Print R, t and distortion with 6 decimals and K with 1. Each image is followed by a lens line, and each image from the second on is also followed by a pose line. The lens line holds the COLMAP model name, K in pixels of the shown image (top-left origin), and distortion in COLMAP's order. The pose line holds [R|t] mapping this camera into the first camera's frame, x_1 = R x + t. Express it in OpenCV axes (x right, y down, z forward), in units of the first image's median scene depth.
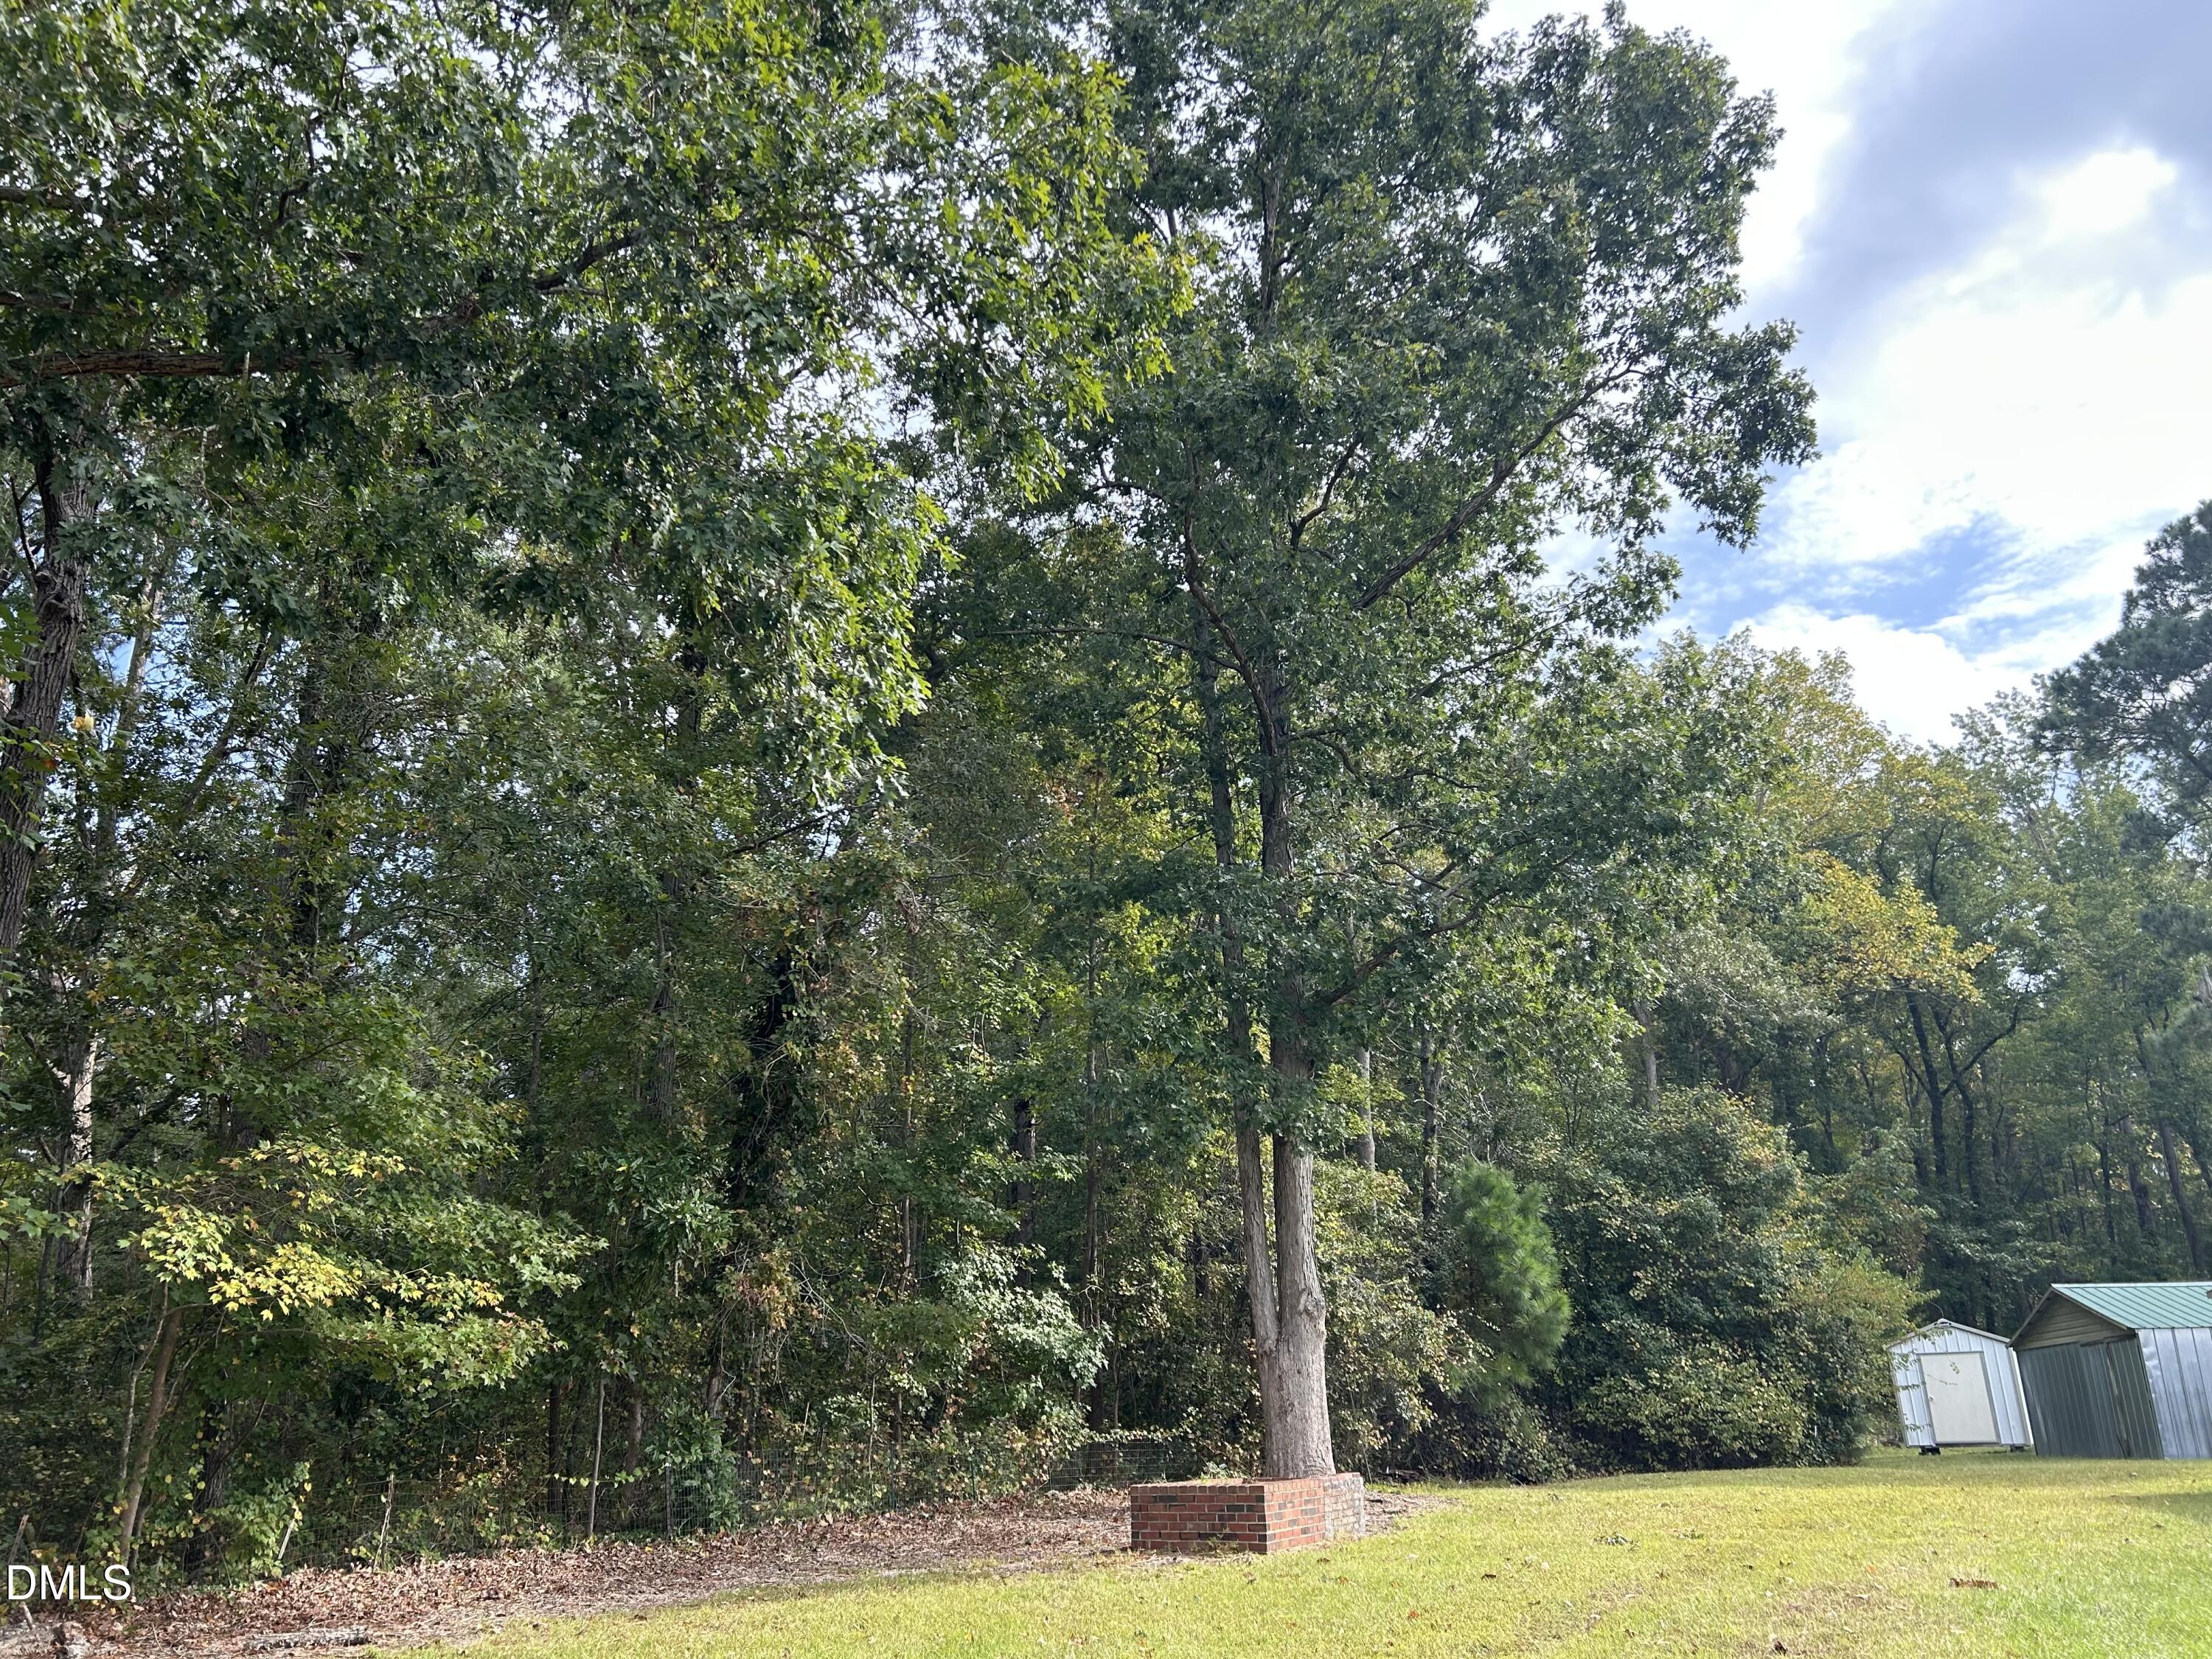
lens RADIAL K [[1606.9, 0, 1115.2], [0, 1606.9, 844.3], [0, 0, 1]] dist [0.055177, -0.055131]
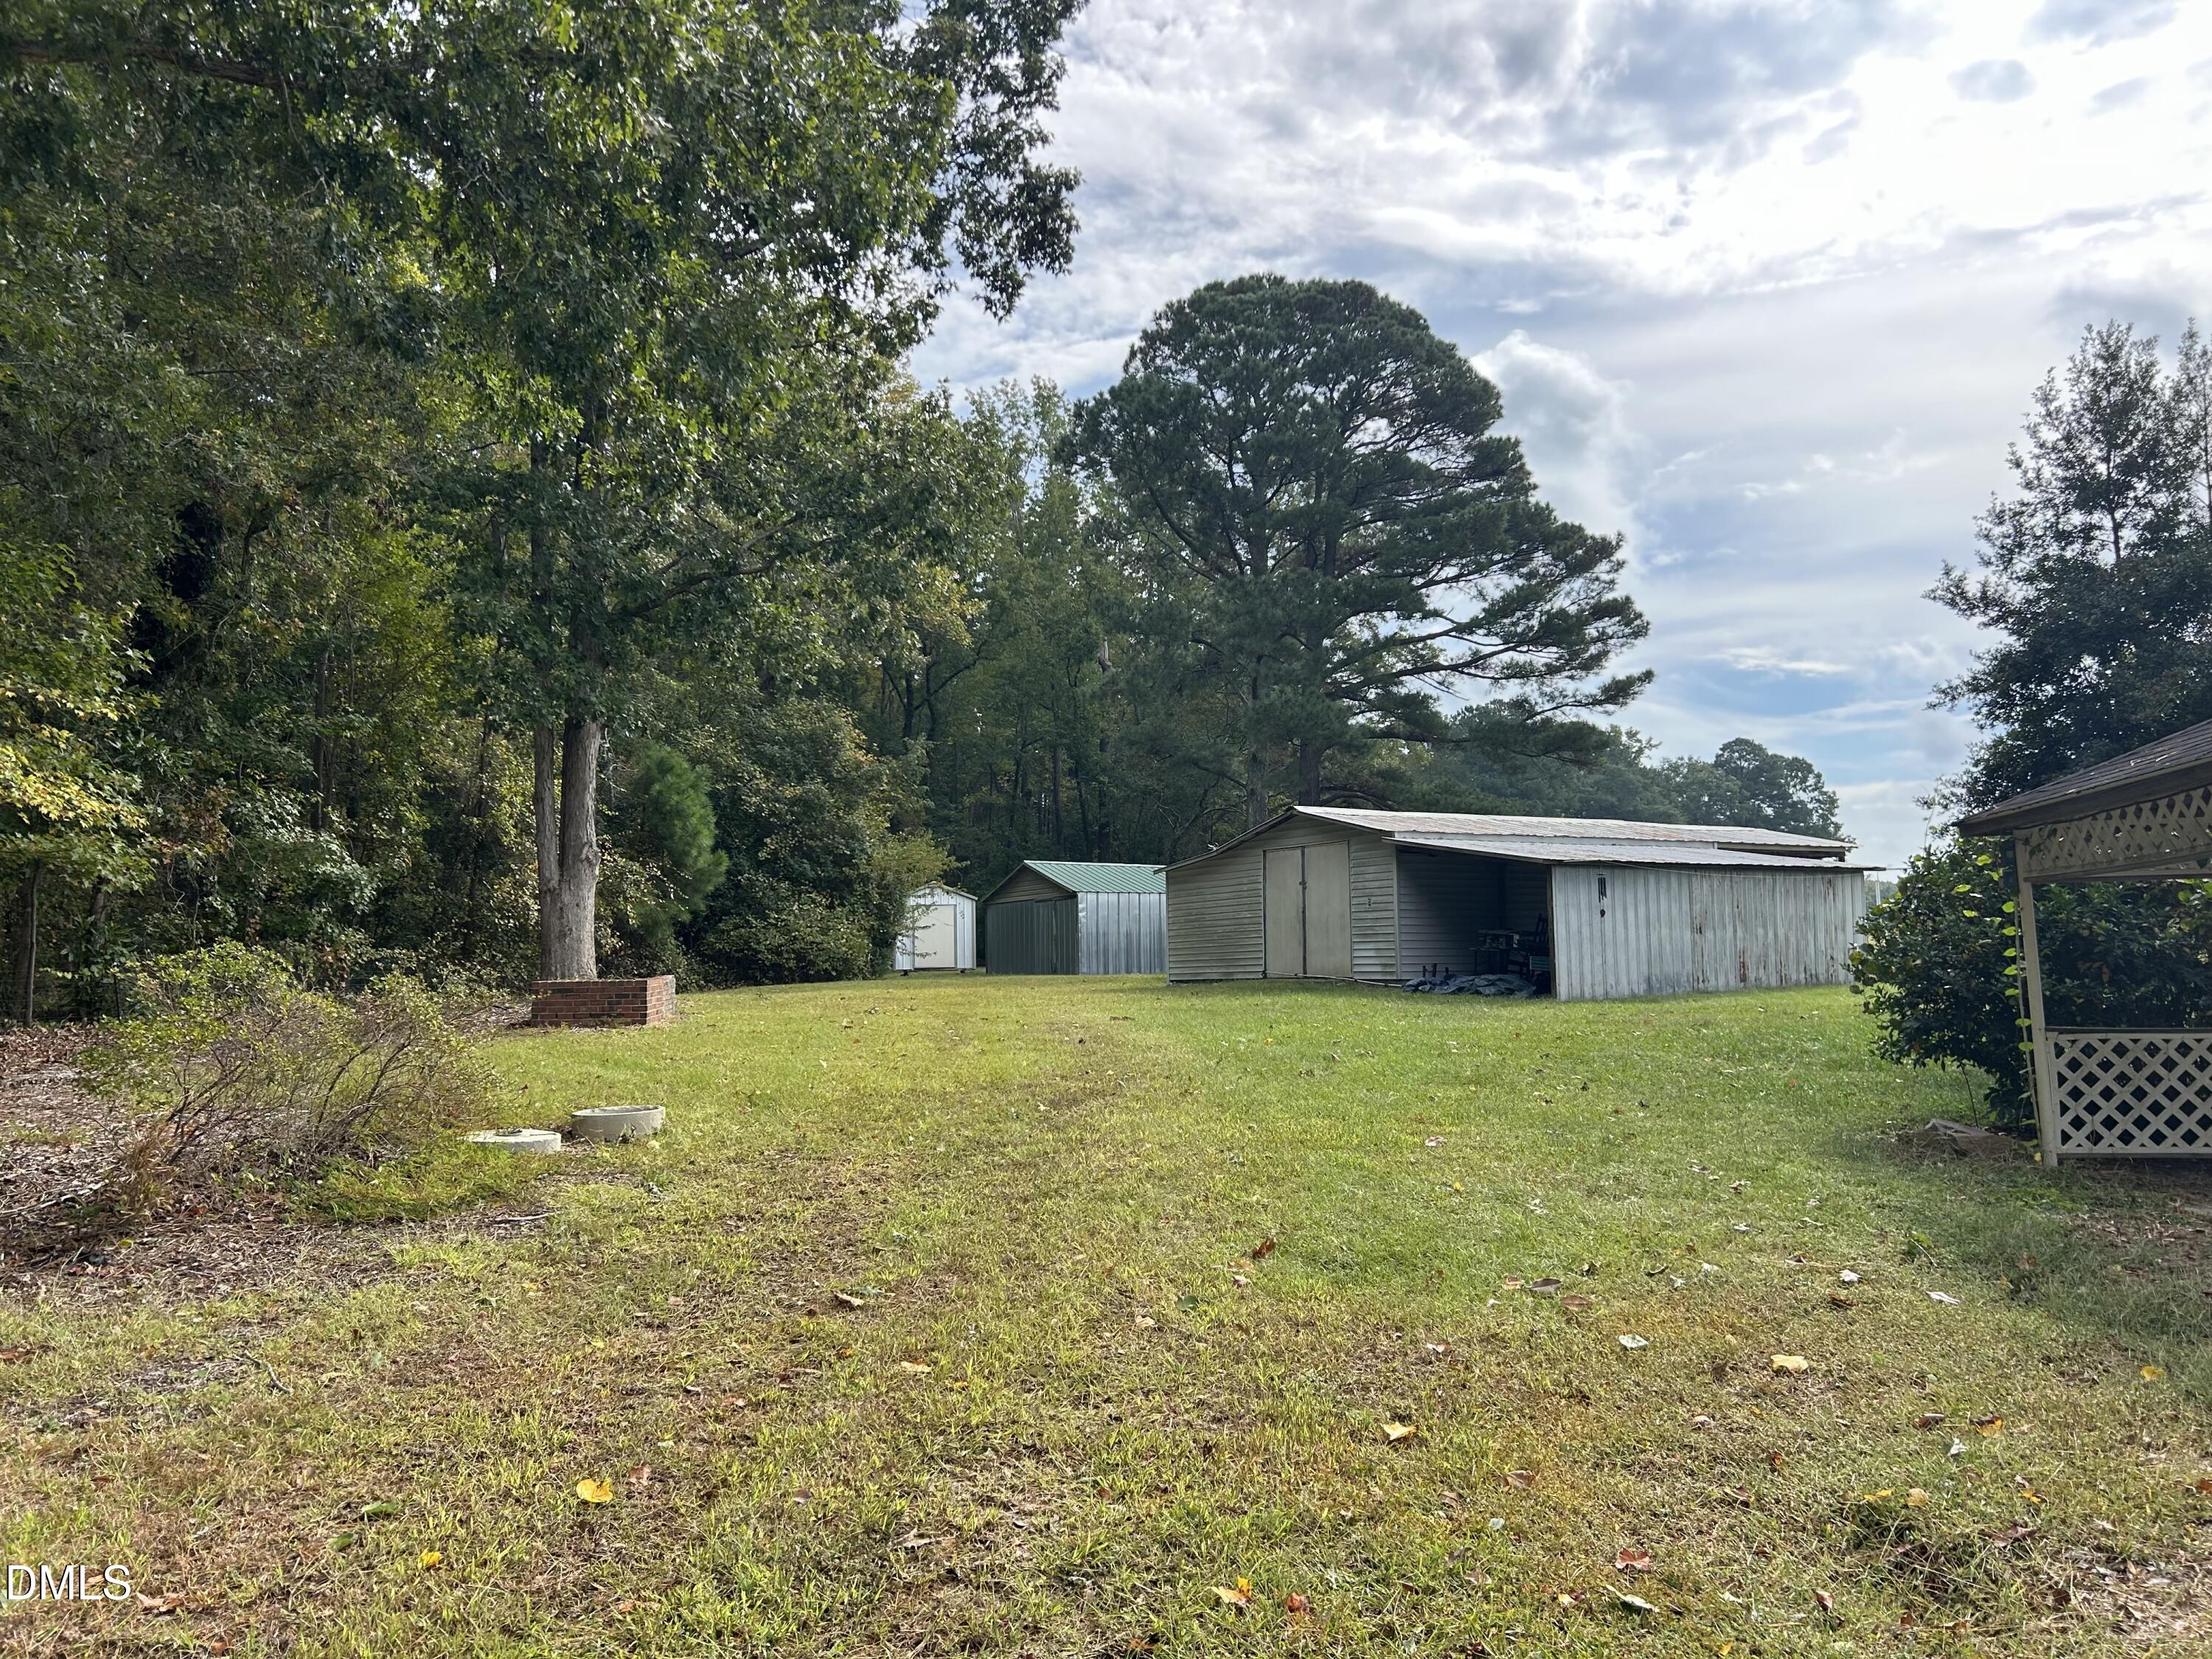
lens RADIAL K [[1606.9, 0, 1105.4], [0, 1606.9, 822.3], [0, 0, 1]] dist [0.055177, -0.055131]
pose [[0.798965, 0.058924, 0.598483, -0.230460], [-0.206815, 0.961409, 0.181438, -0.034651], [-0.564697, -0.268738, 0.780319, -0.139583]]
